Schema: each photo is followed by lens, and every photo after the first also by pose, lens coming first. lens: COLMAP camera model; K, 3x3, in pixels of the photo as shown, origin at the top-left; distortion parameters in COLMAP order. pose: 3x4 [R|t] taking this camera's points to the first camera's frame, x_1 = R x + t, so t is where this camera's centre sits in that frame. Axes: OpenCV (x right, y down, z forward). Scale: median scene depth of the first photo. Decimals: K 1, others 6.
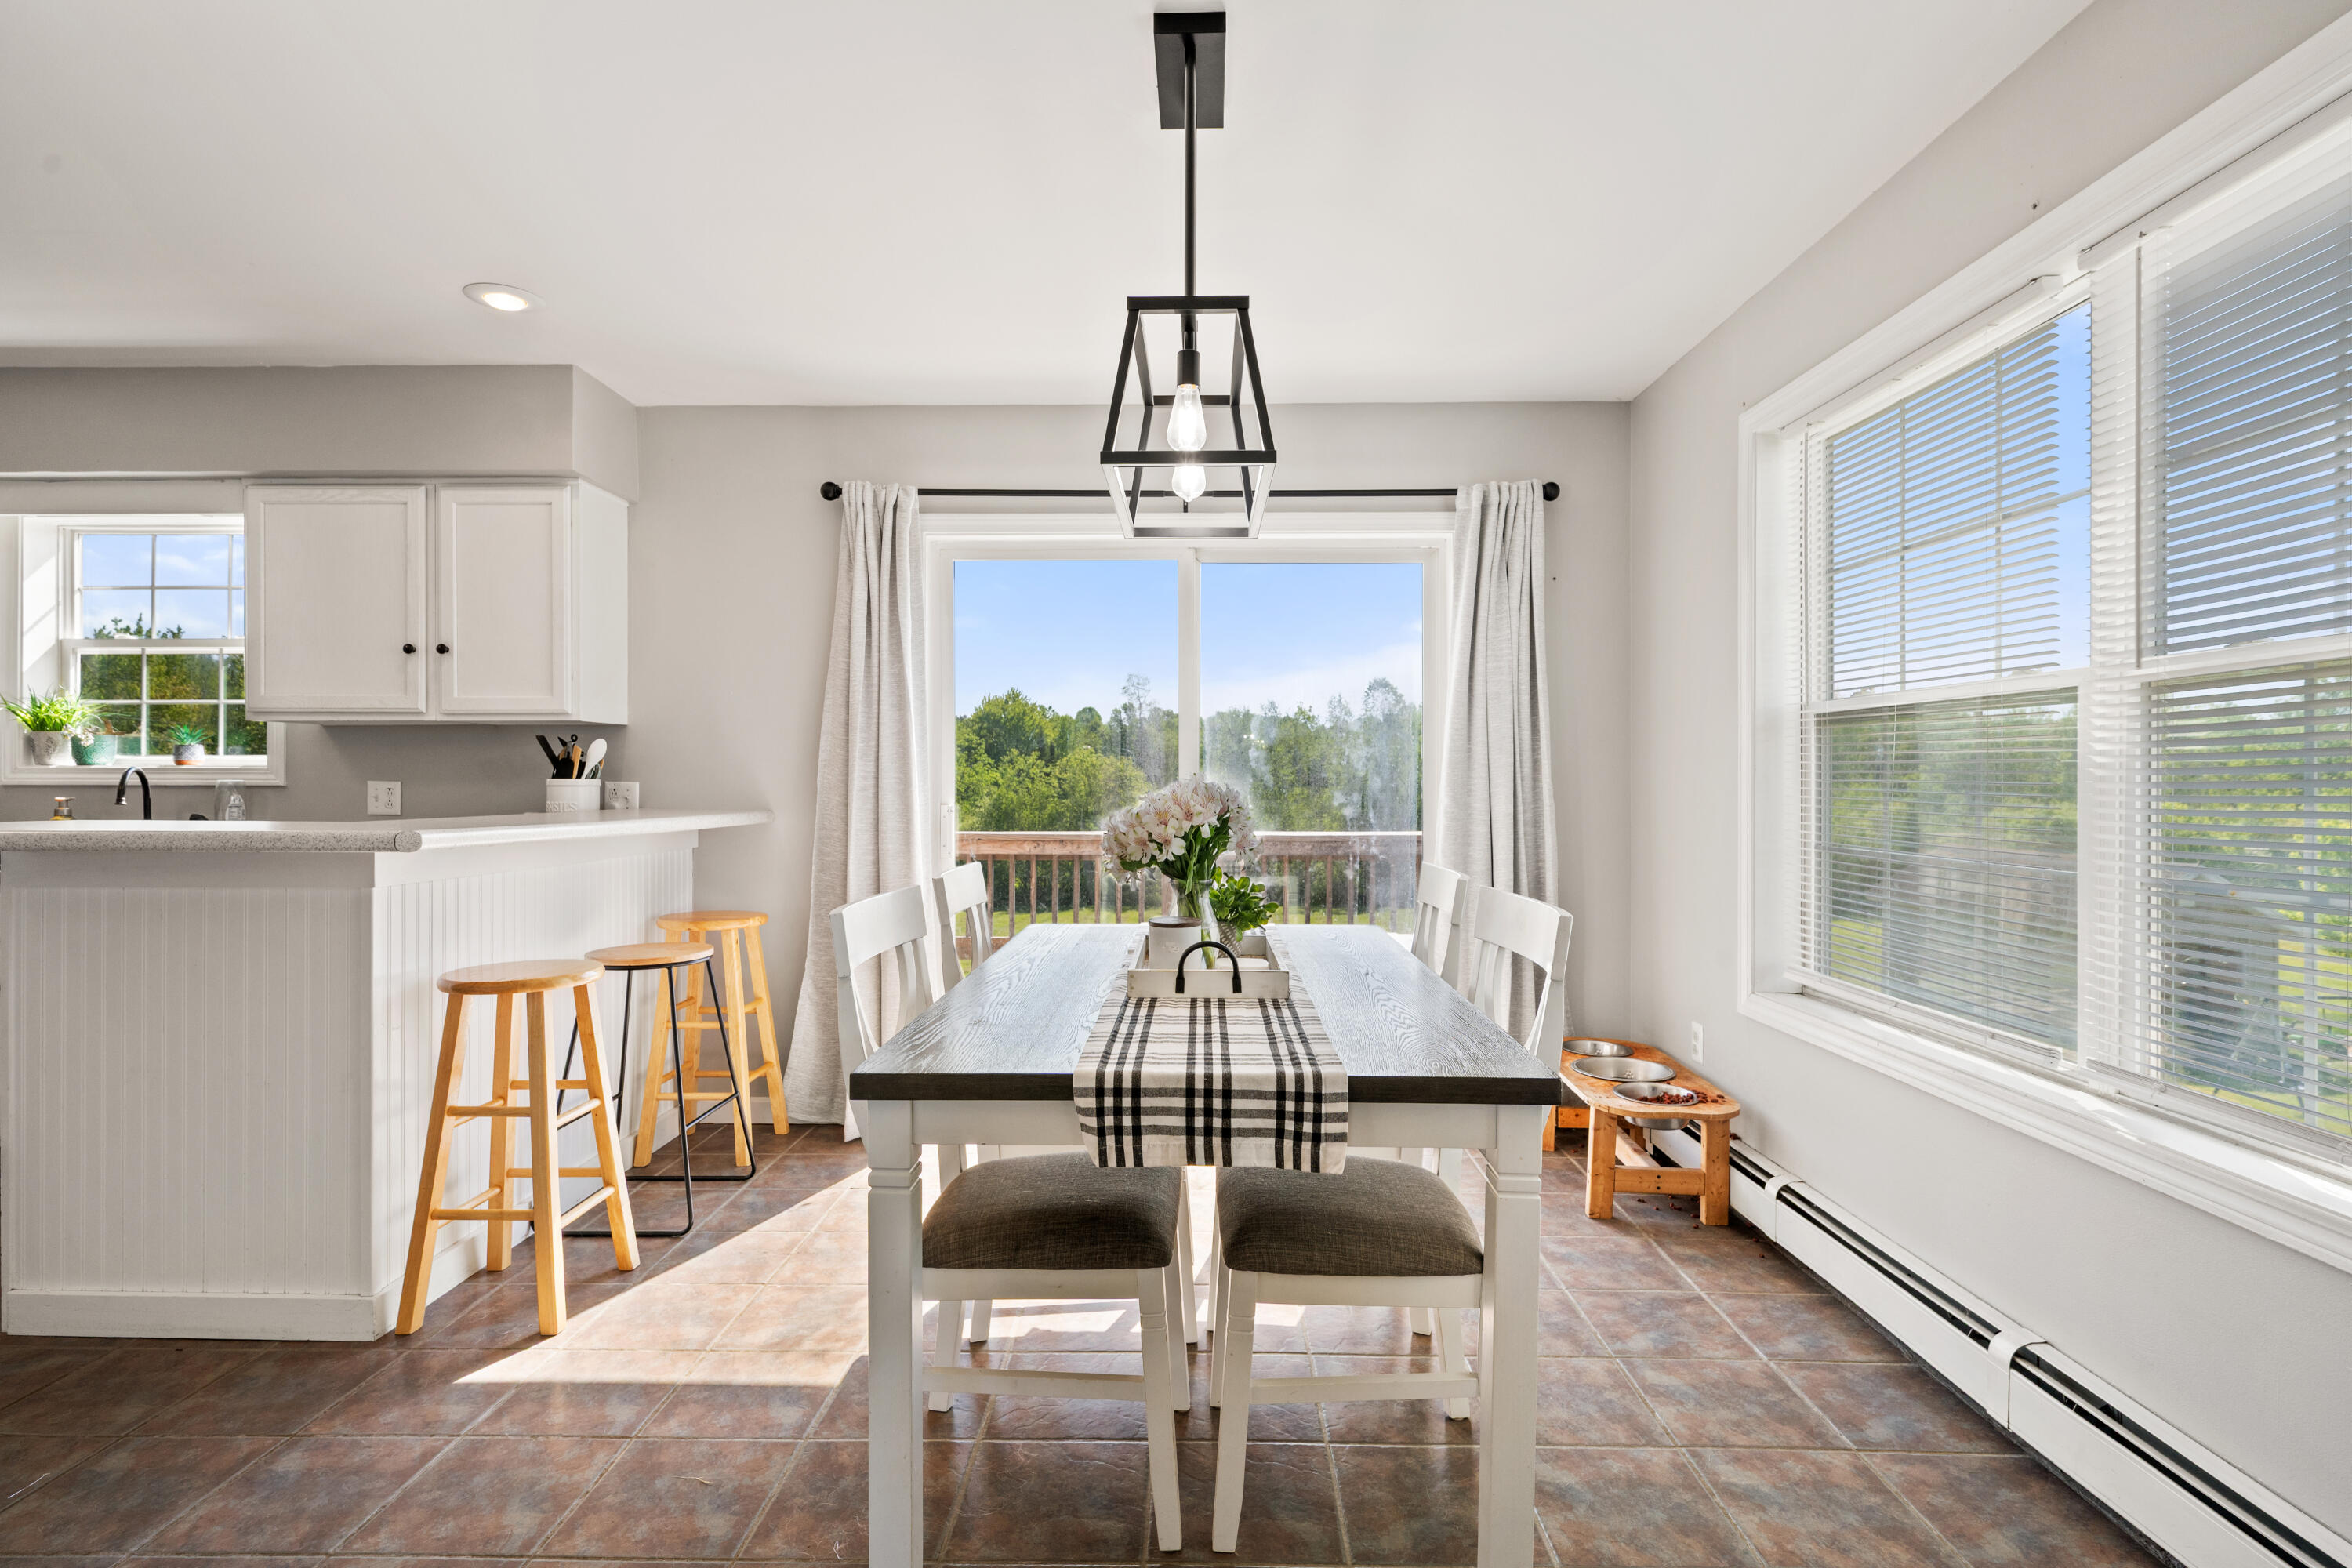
lens RADIAL K [[1126.0, 0, 1186.7], [0, 1126.0, 781.8], [0, 0, 1]] dist [-0.003552, 0.001378]
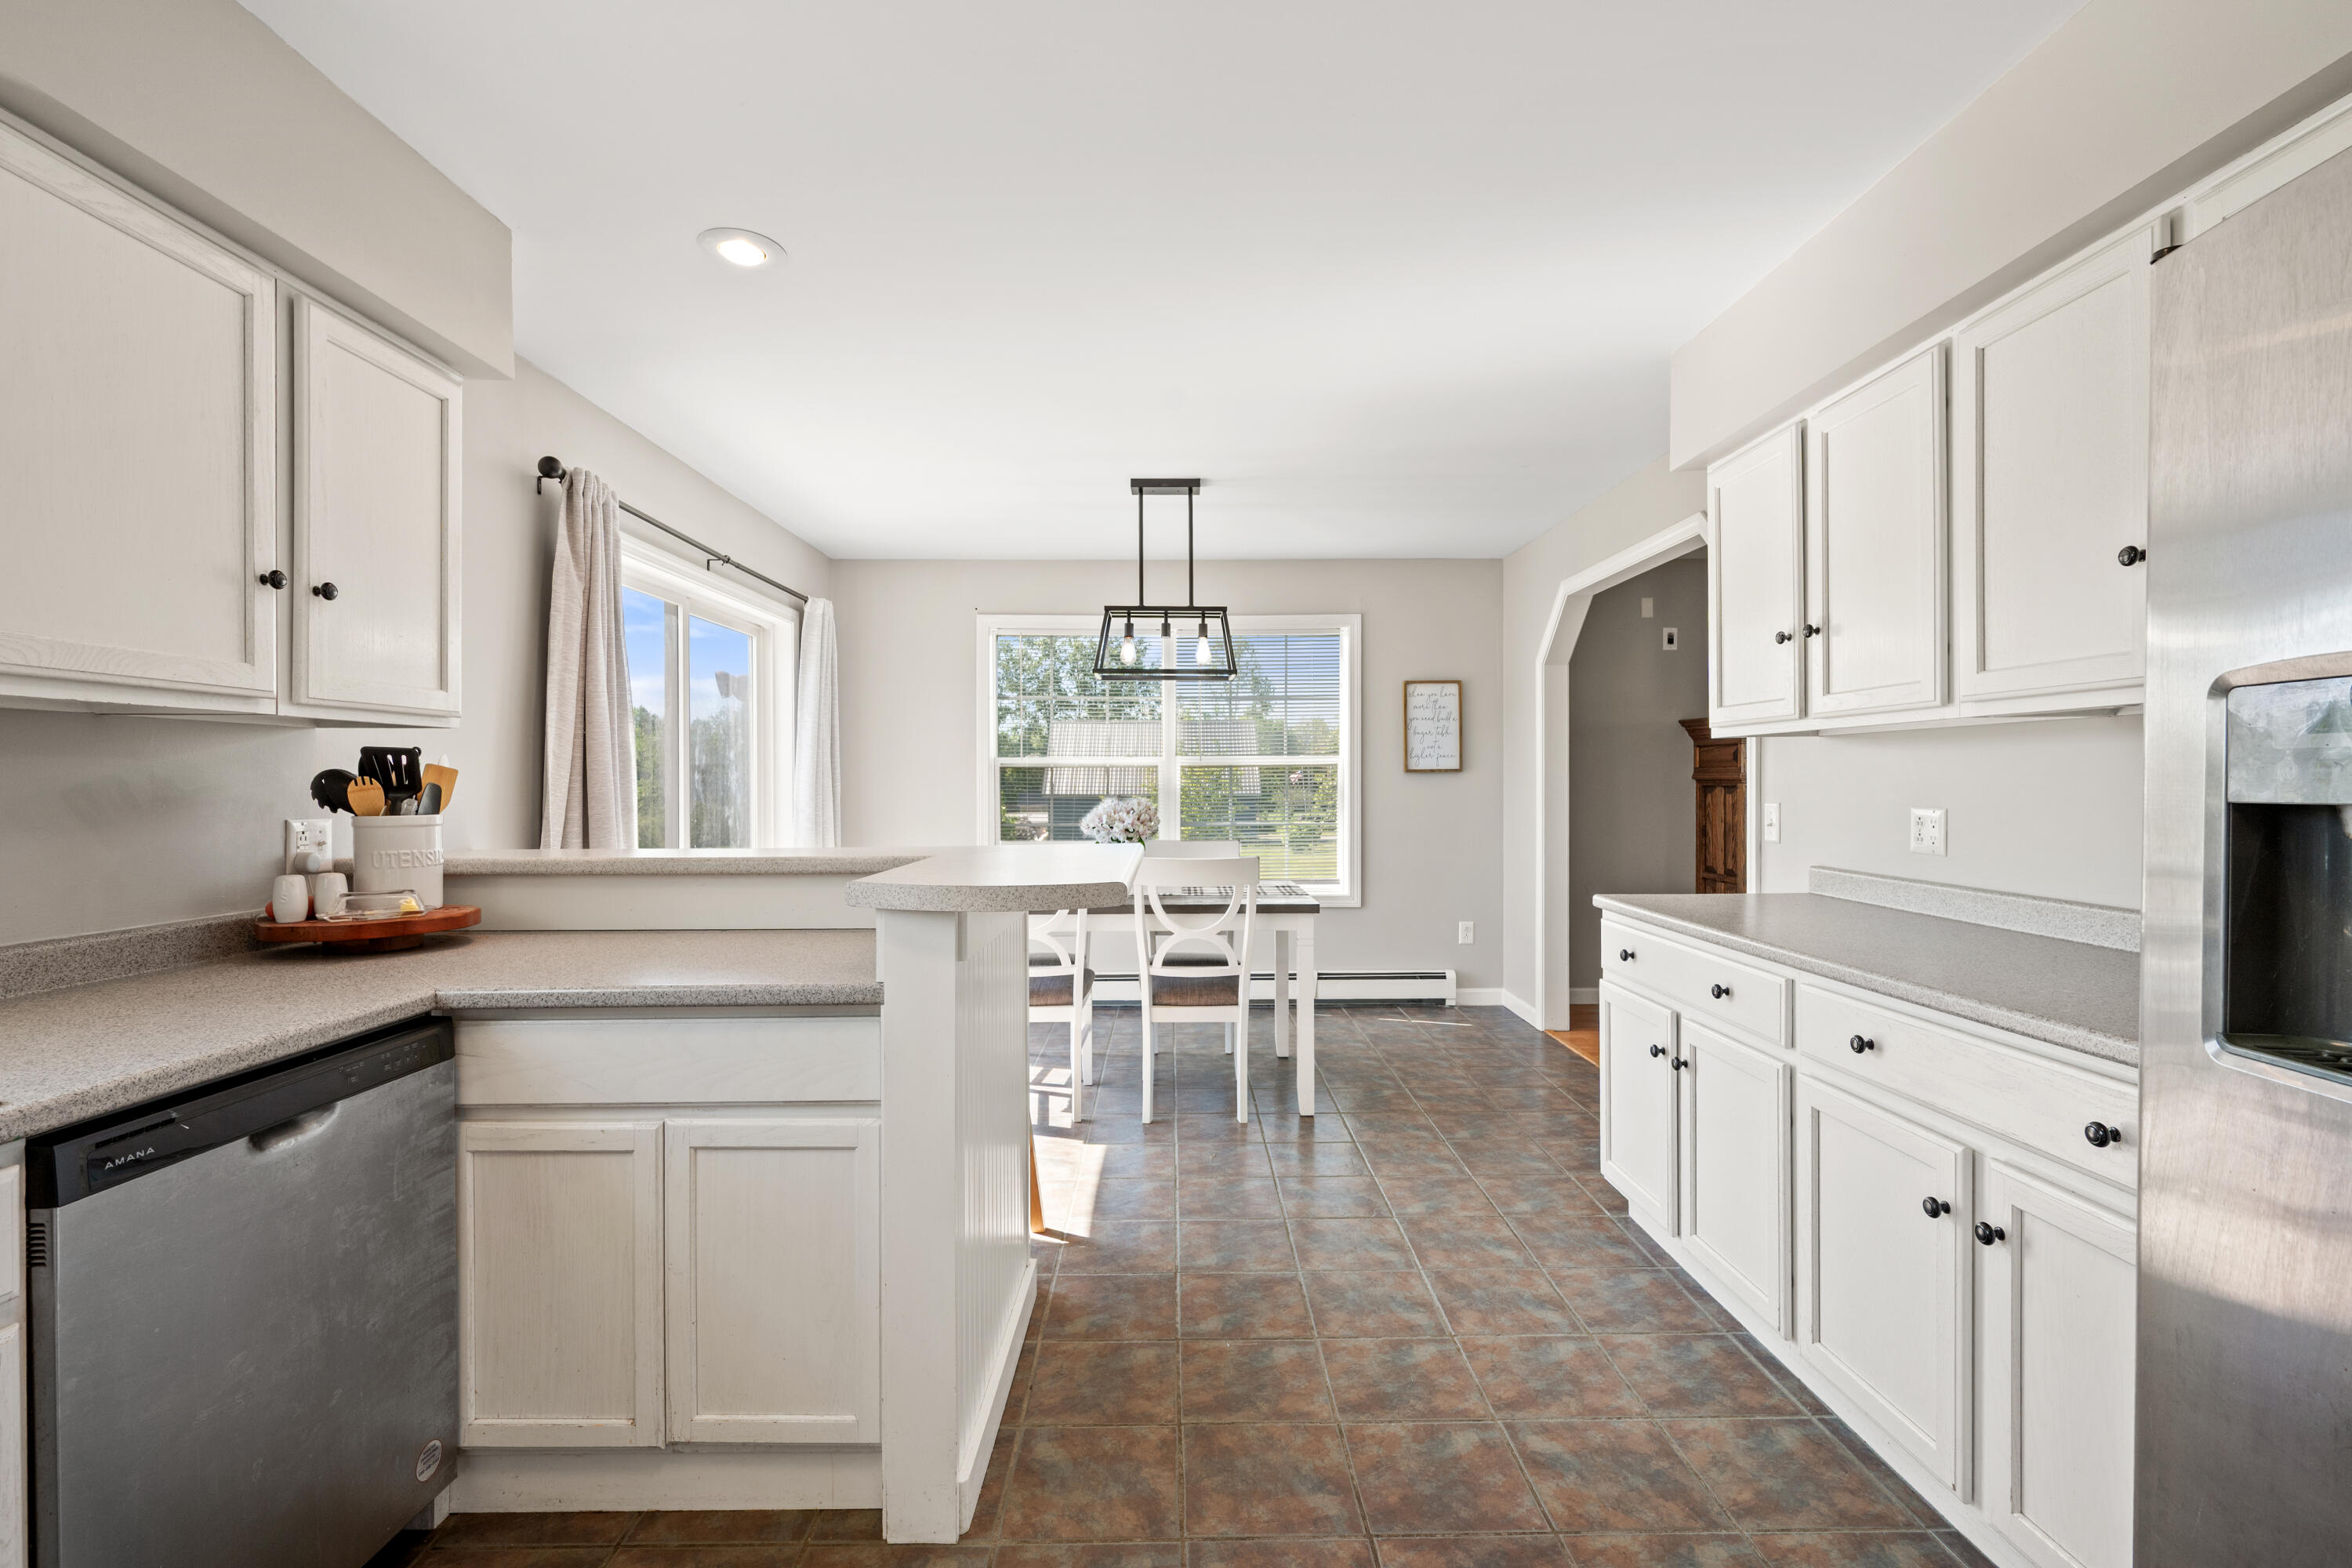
lens RADIAL K [[1037.6, 0, 1180.1], [0, 1037.6, 790.0], [0, 0, 1]] dist [0.001466, -0.000764]
pose [[-0.025402, -0.009118, 0.999636, -1.133746], [0.003217, 0.999952, 0.009203, -0.020693], [-0.999672, 0.003449, -0.025371, 0.554695]]
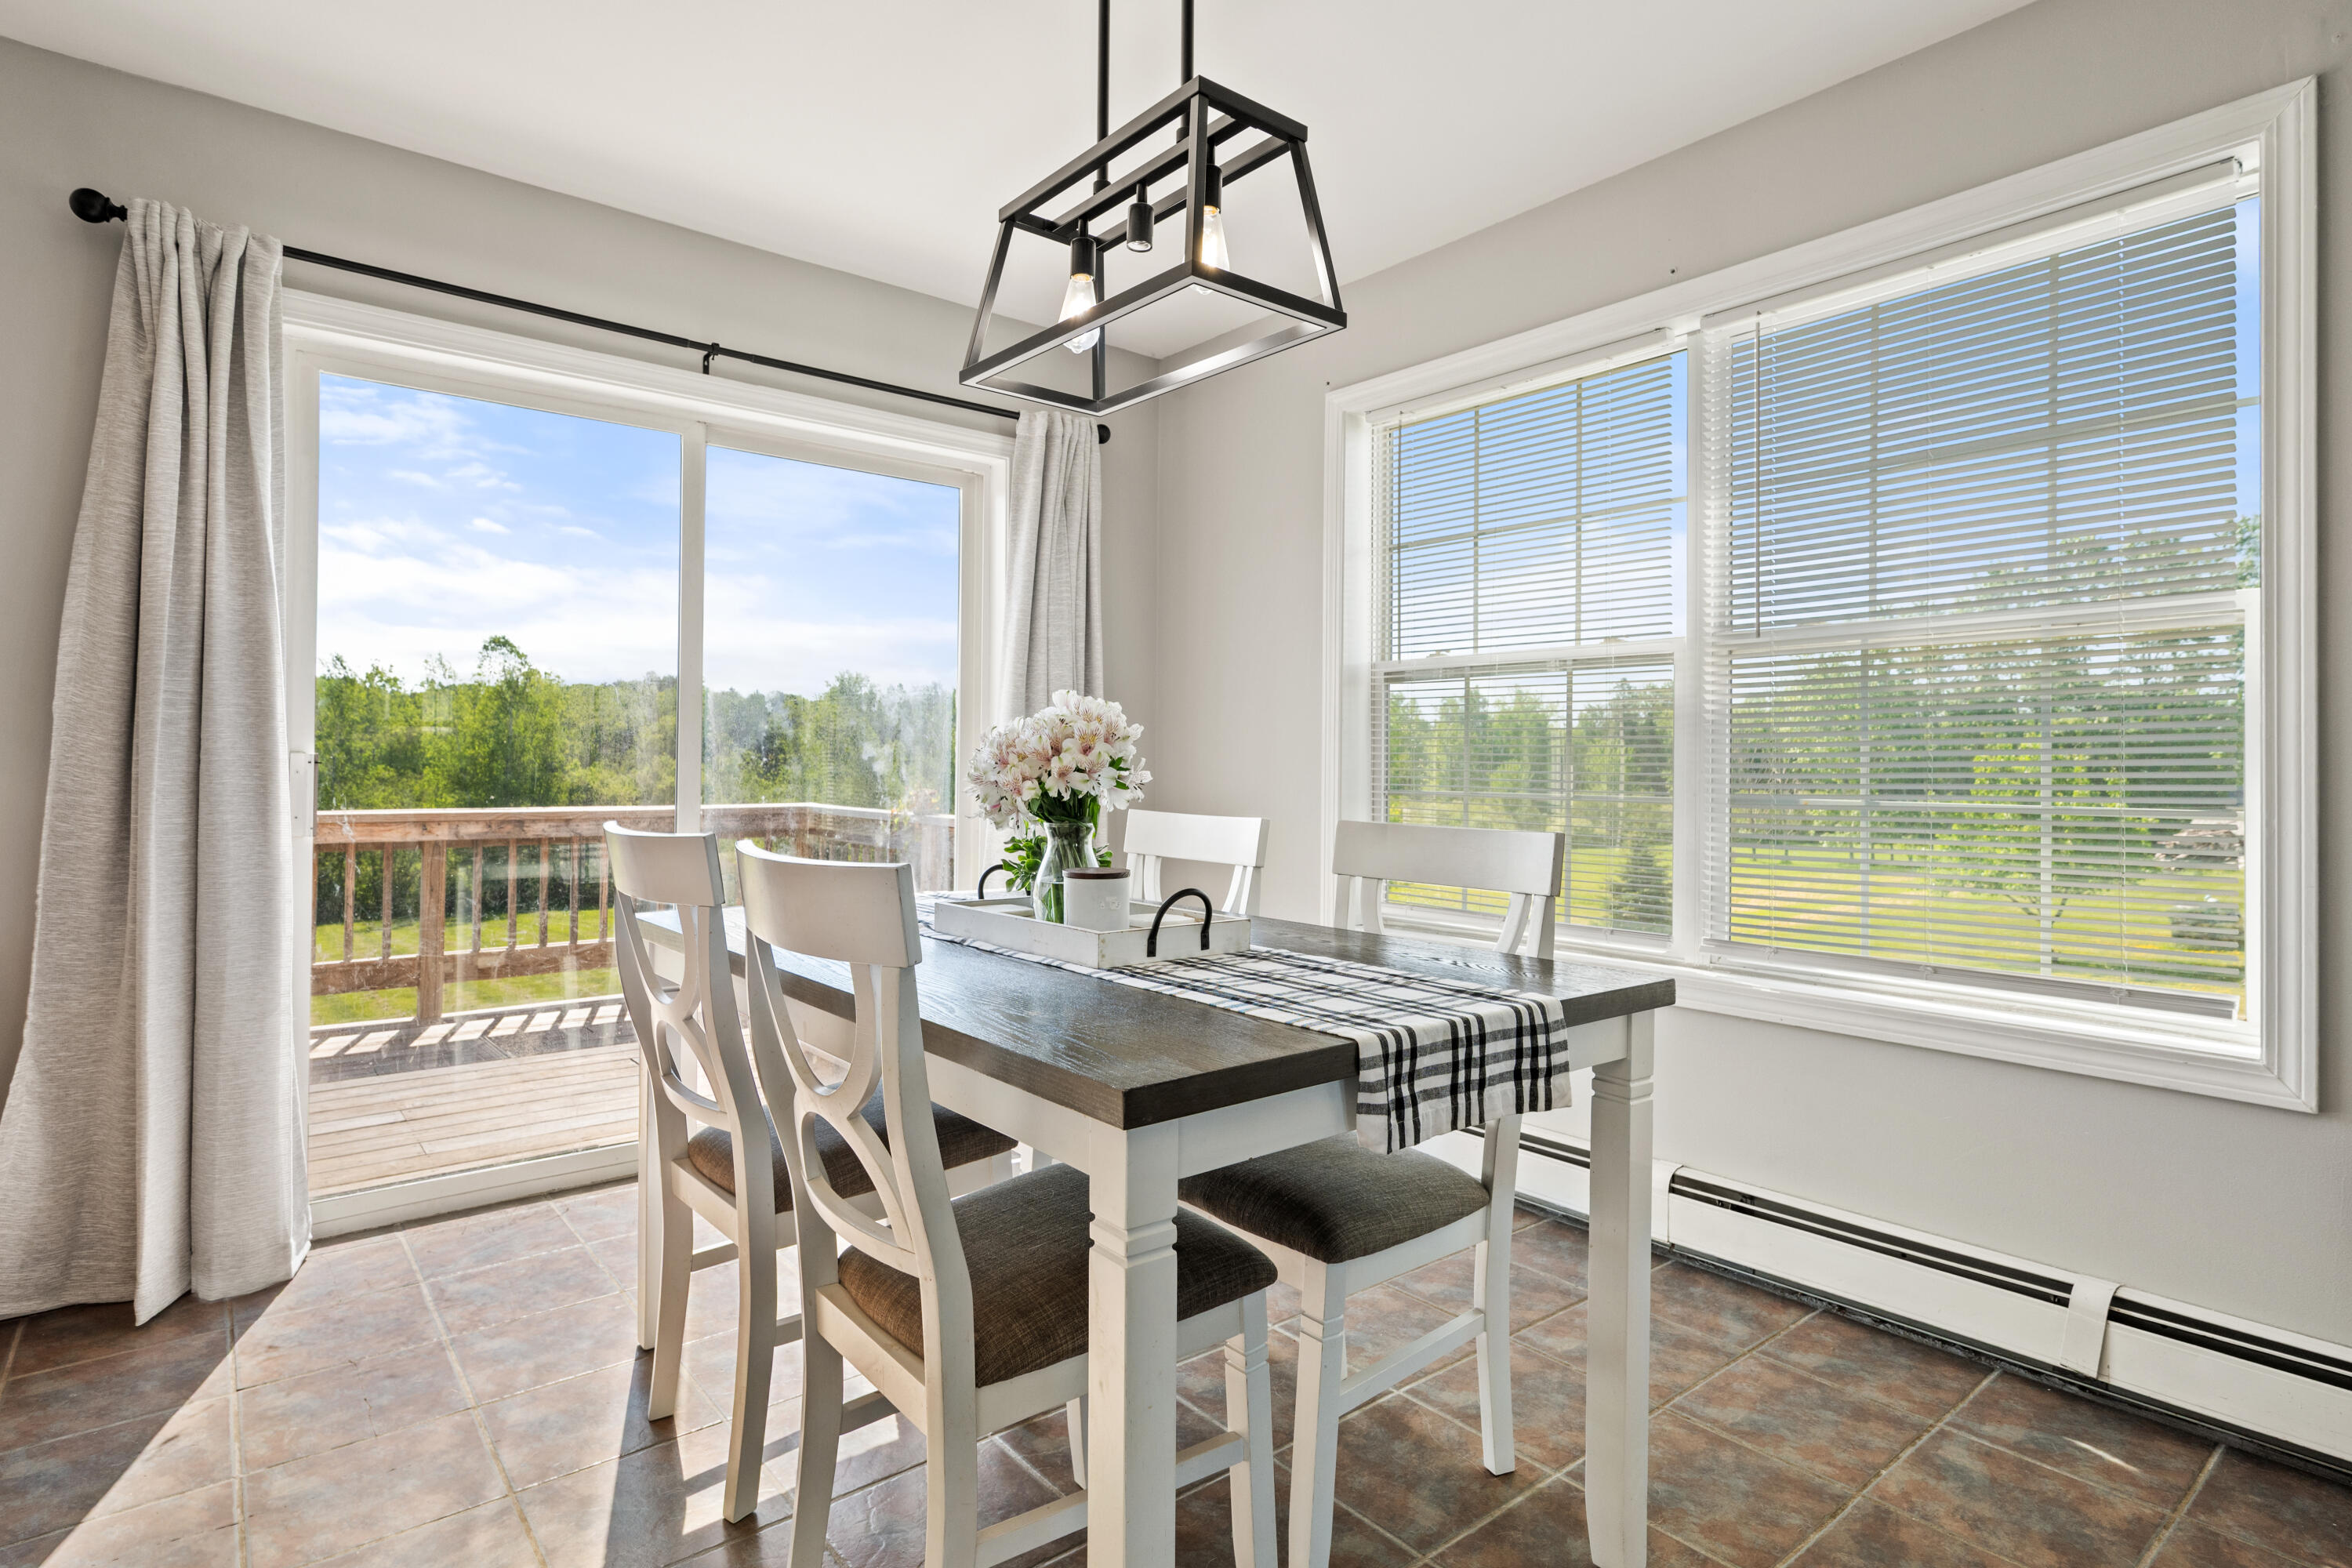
lens RADIAL K [[1195.1, 0, 1179.6], [0, 1195.1, 751.7], [0, 0, 1]] dist [0.004801, -0.001226]
pose [[0.766814, 0.011635, 0.641764, -0.283761], [-0.005097, 0.999915, -0.012038, 0.027118], [-0.641849, 0.005960, 0.766808, 0.172785]]
